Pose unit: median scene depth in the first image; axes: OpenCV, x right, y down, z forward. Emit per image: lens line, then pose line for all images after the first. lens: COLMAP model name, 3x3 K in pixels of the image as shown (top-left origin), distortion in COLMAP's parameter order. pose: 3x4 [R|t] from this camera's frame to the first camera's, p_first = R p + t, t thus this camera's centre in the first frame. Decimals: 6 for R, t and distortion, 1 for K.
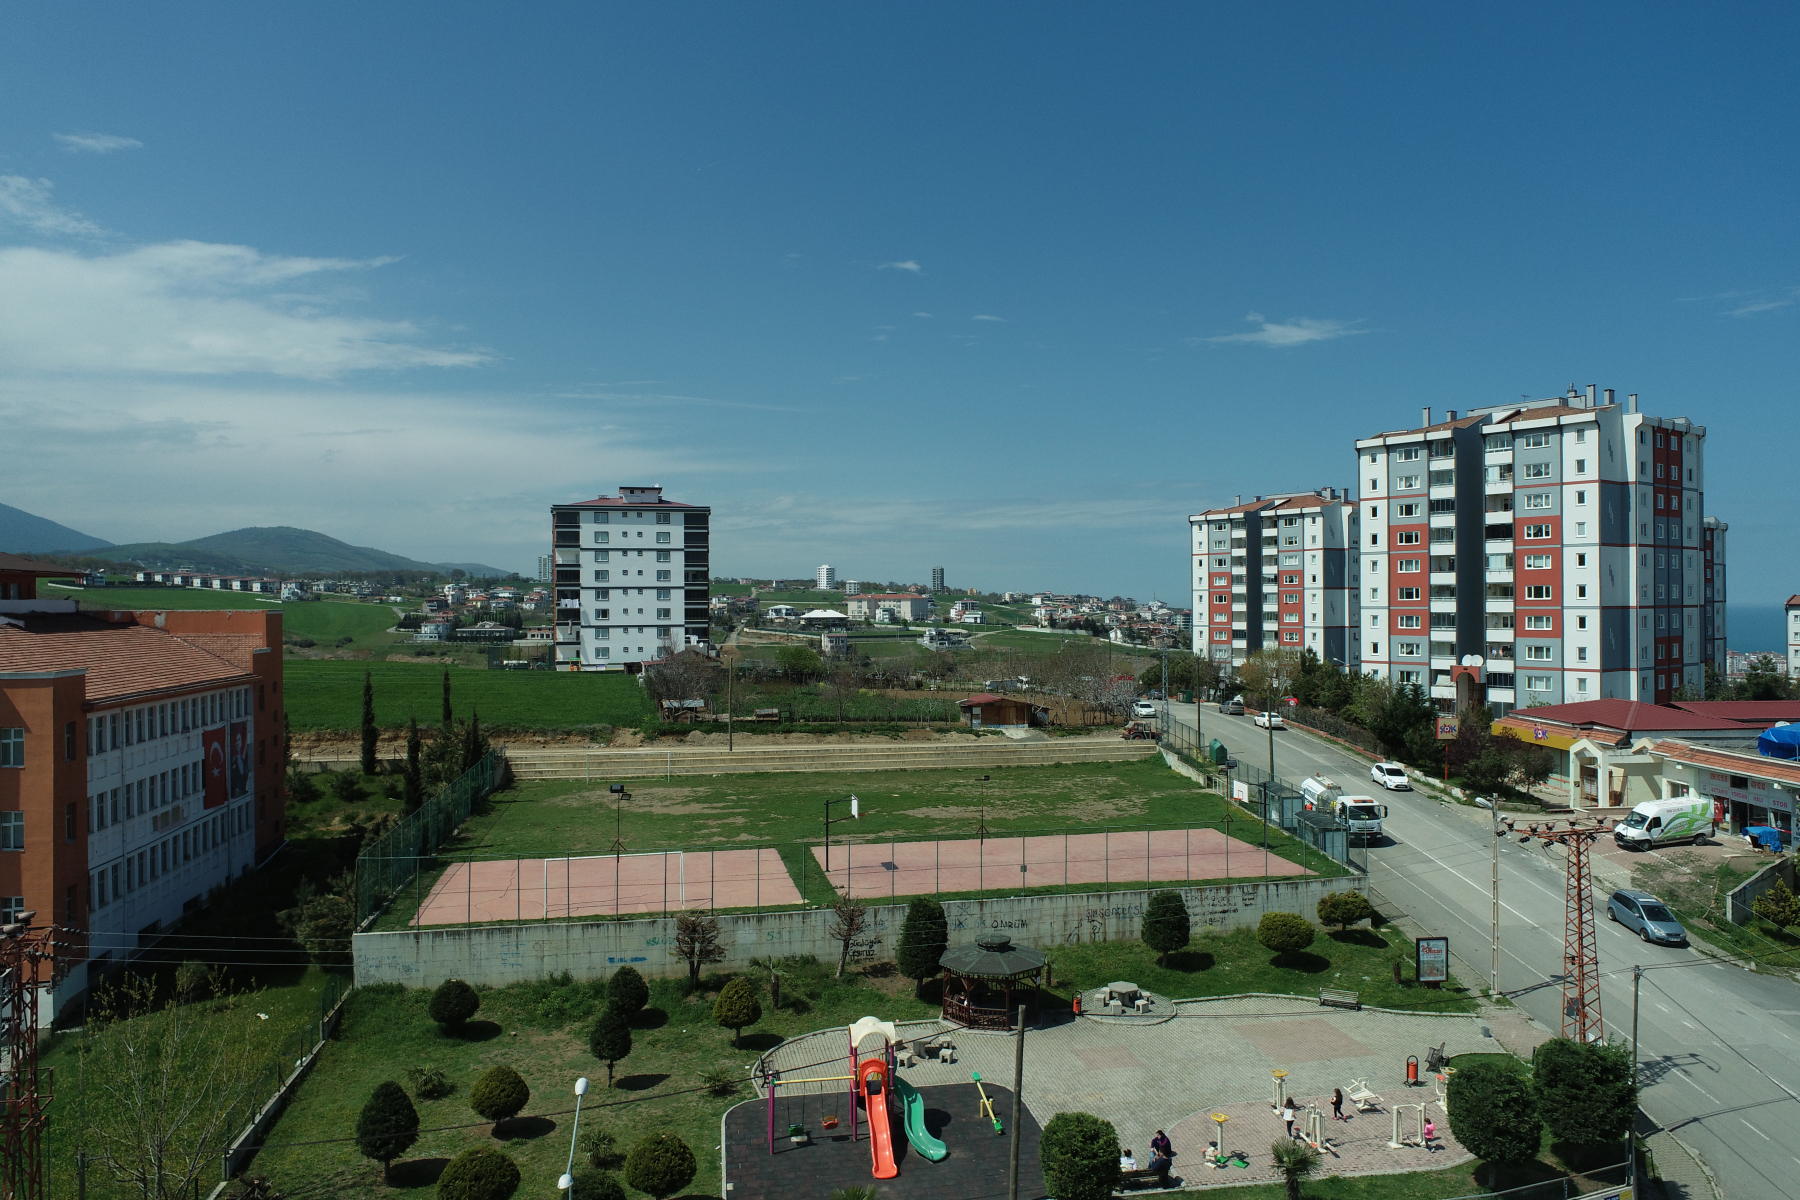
lens RADIAL K [[1212.4, 0, 901.6], [0, 1212.4, 601.0], [0, 0, 1]] dist [-0.017919, 0.008965]
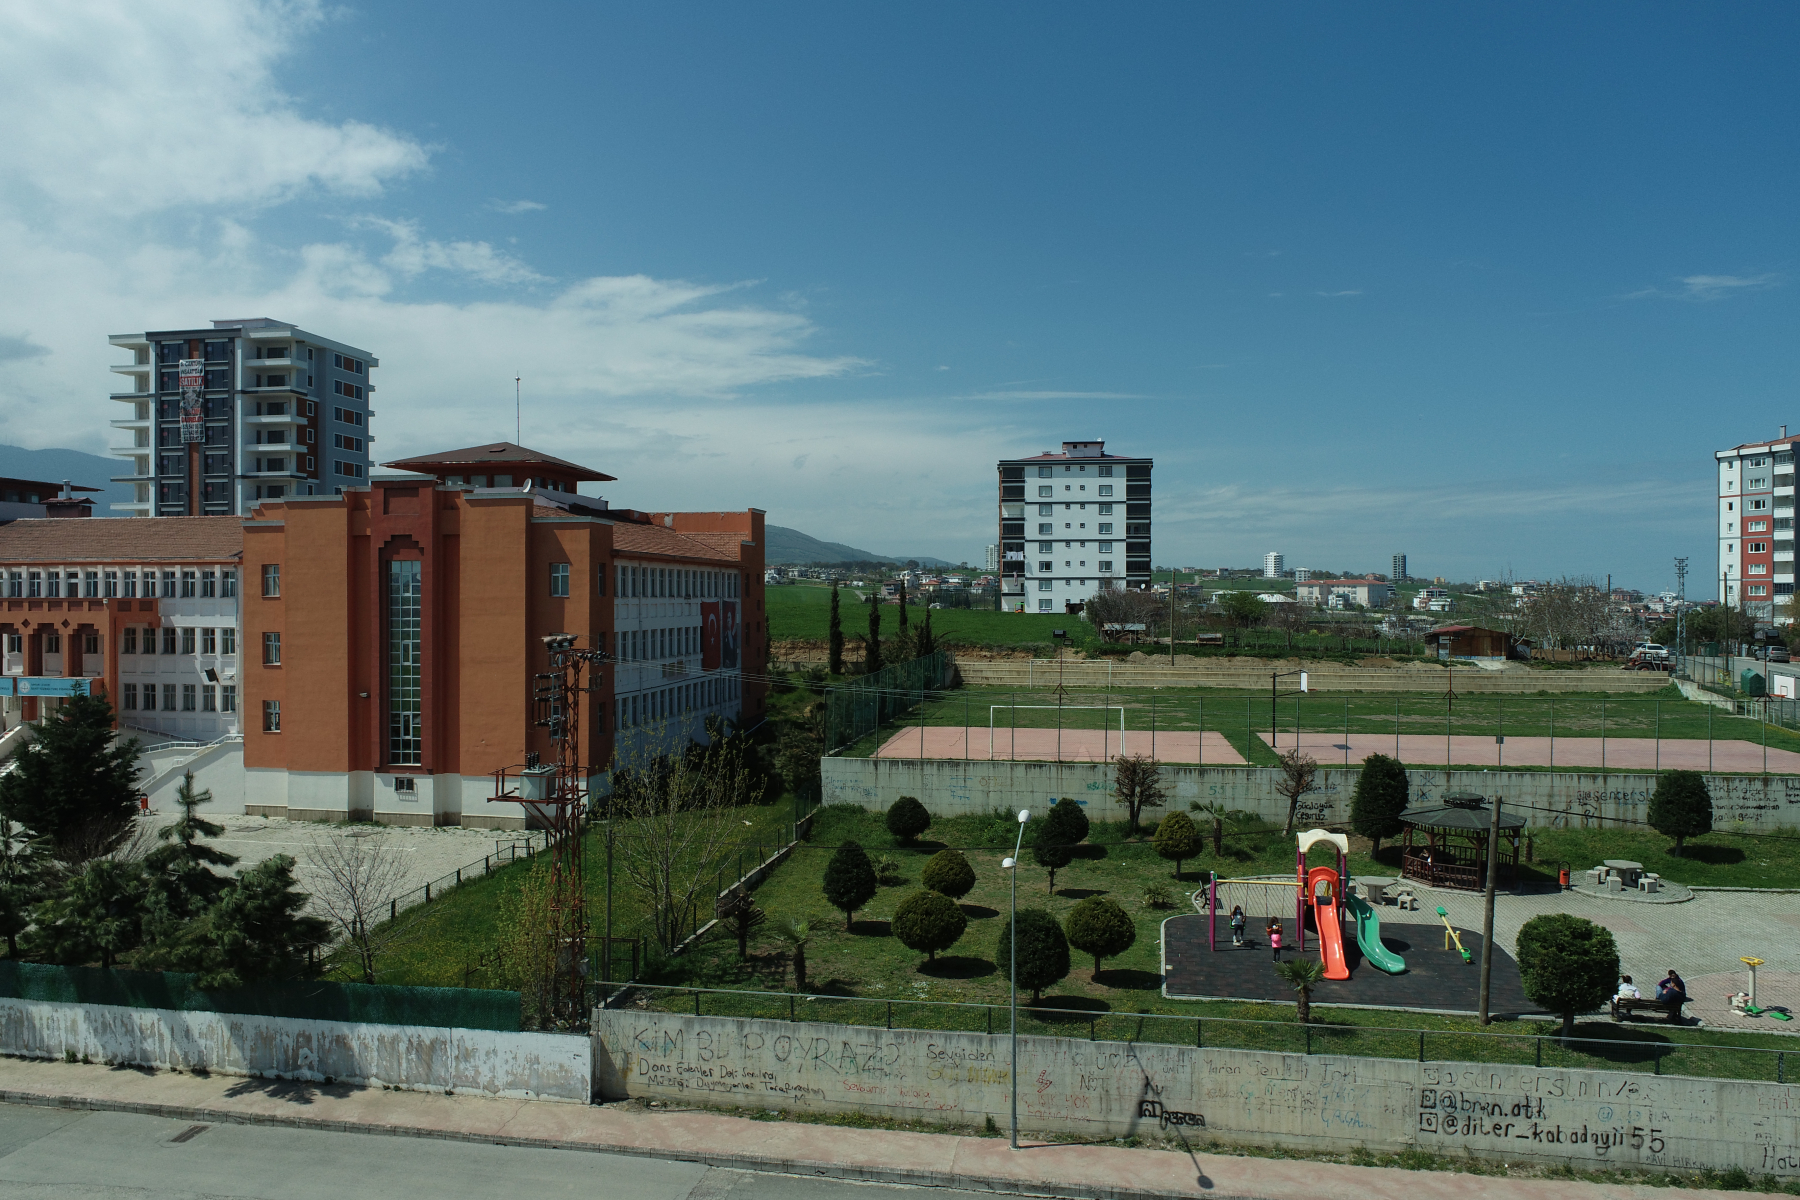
lens RADIAL K [[1212.4, 0, 901.6], [0, 1212.4, 601.0], [0, 0, 1]] dist [-0.017919, 0.008965]
pose [[0.935758, 0.006969, -0.352575, 0.000045], [-0.005039, 0.999967, 0.006391, 0.071830], [0.352607, -0.004204, 0.935762, -0.001410]]
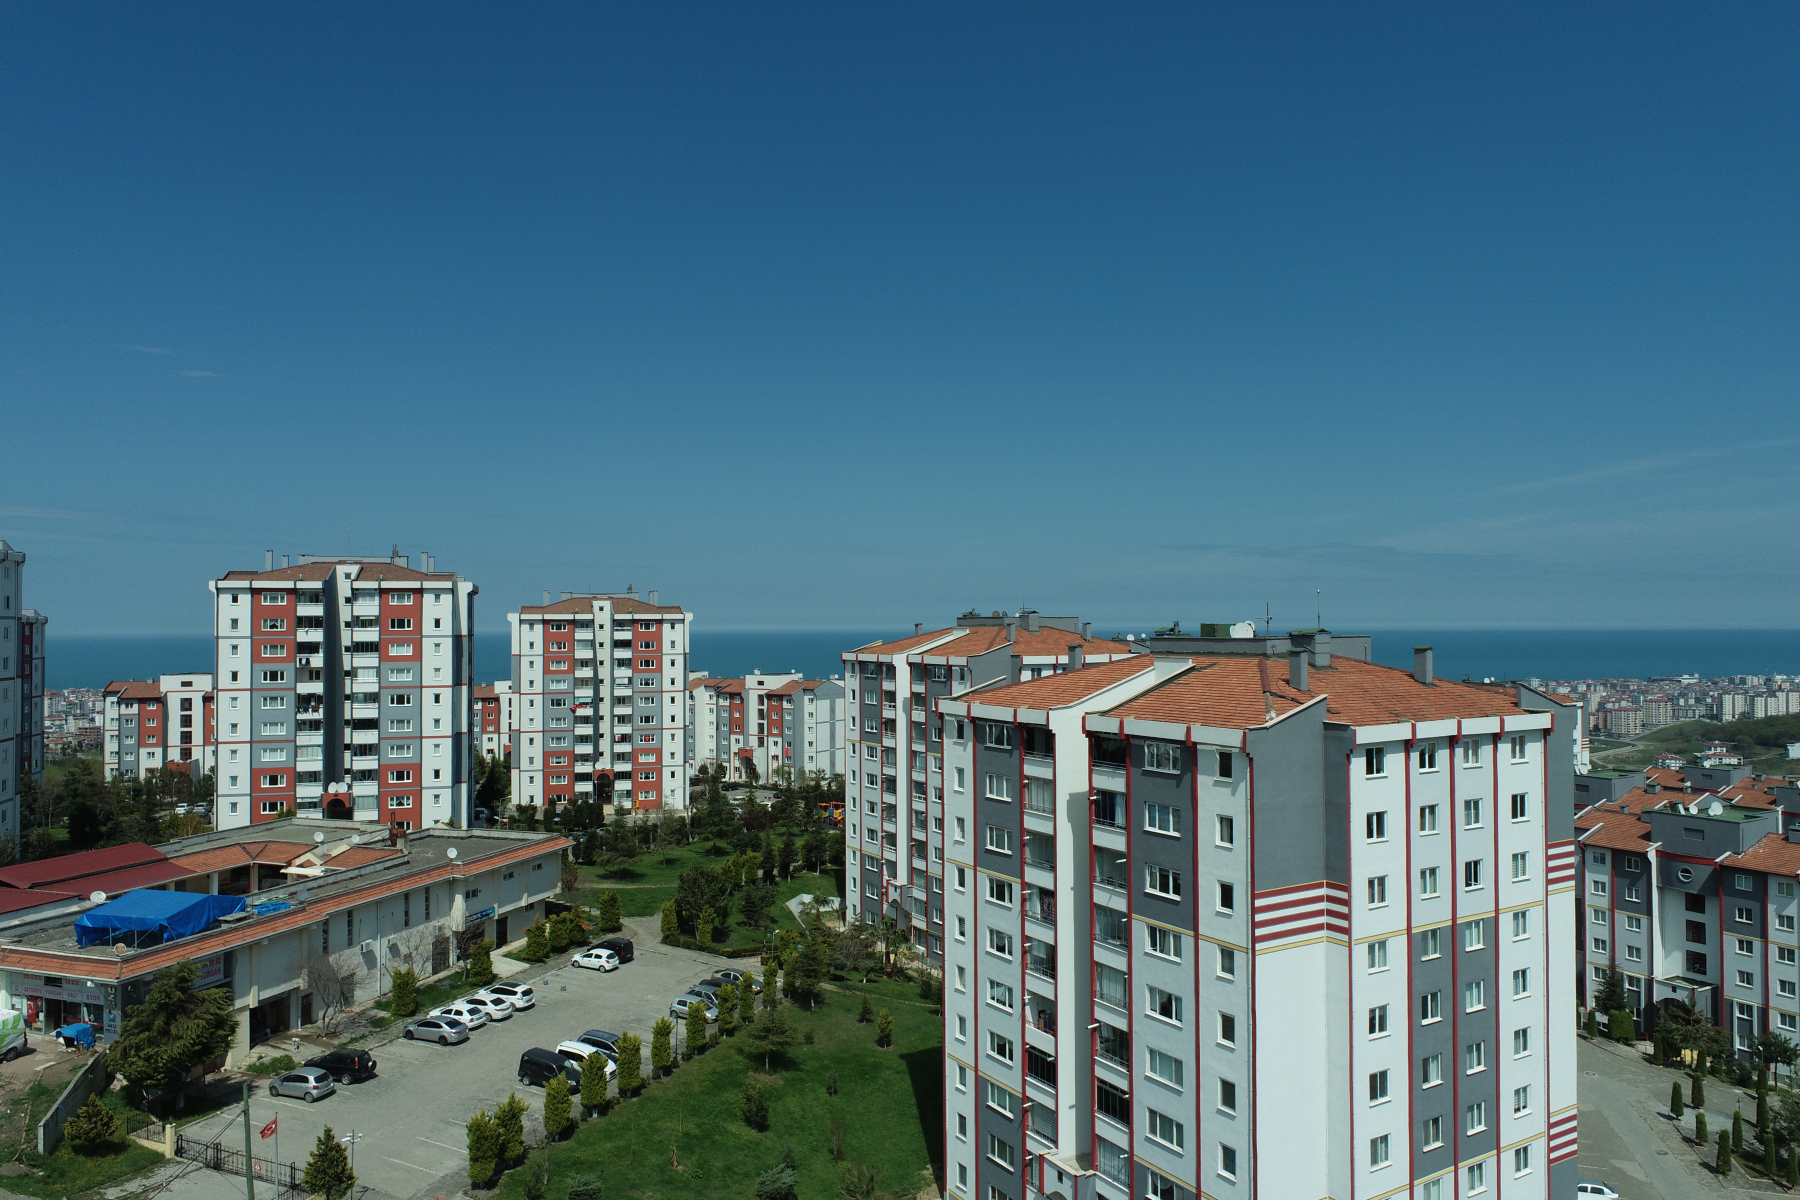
lens RADIAL K [[1212.4, 0, 901.6], [0, 1212.4, 601.0], [0, 0, 1]] dist [-0.017919, 0.008965]
pose [[0.345749, 0.022758, 0.938051, 0.003590], [0.001228, 0.999694, -0.024706, -0.107939], [-0.938326, 0.009694, 0.345615, 0.003885]]
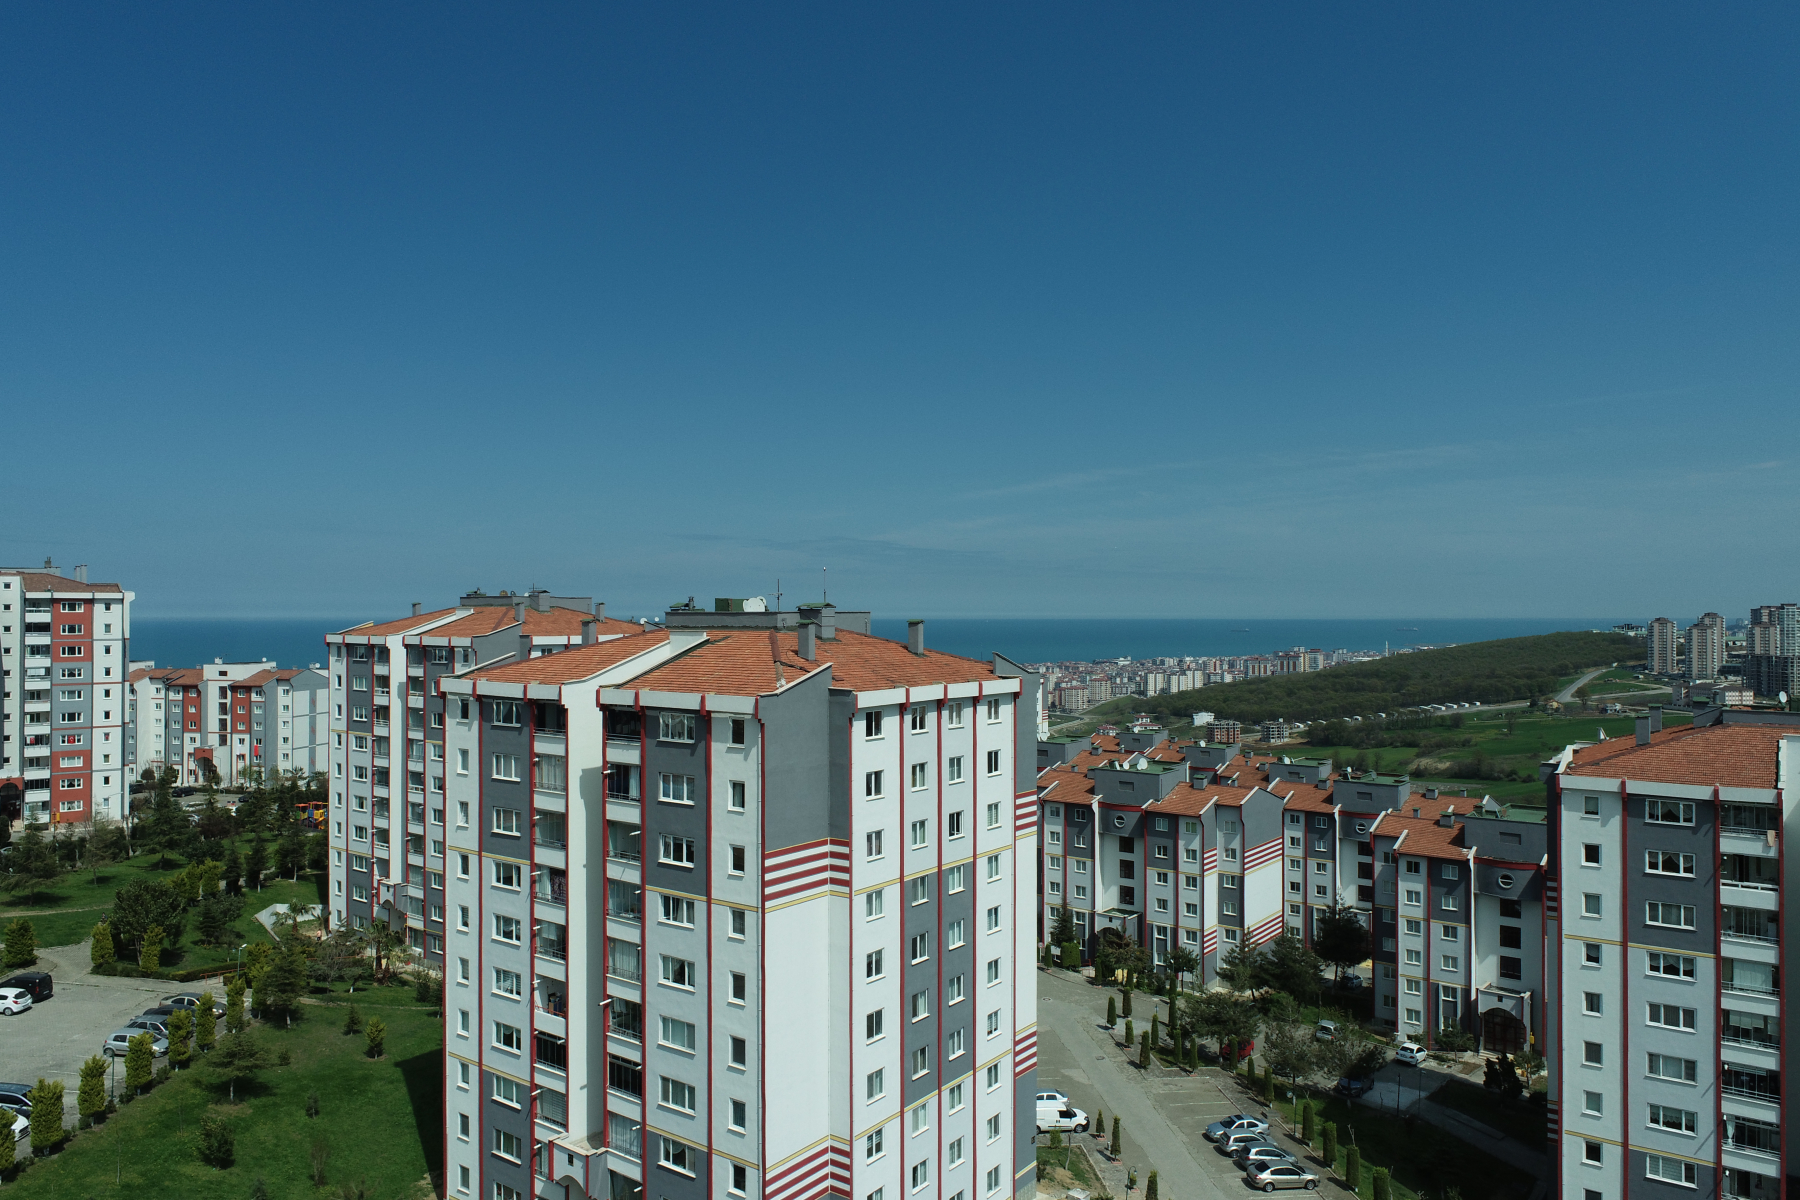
lens RADIAL K [[1212.4, 0, 901.6], [0, 1212.4, 601.0], [0, 0, 1]] dist [-0.017919, 0.008965]
pose [[-0.044033, 0.015113, 0.998916, 0.001469], [-0.000320, 0.999885, -0.015142, -0.098889], [-0.999030, -0.000987, -0.044023, 0.005352]]
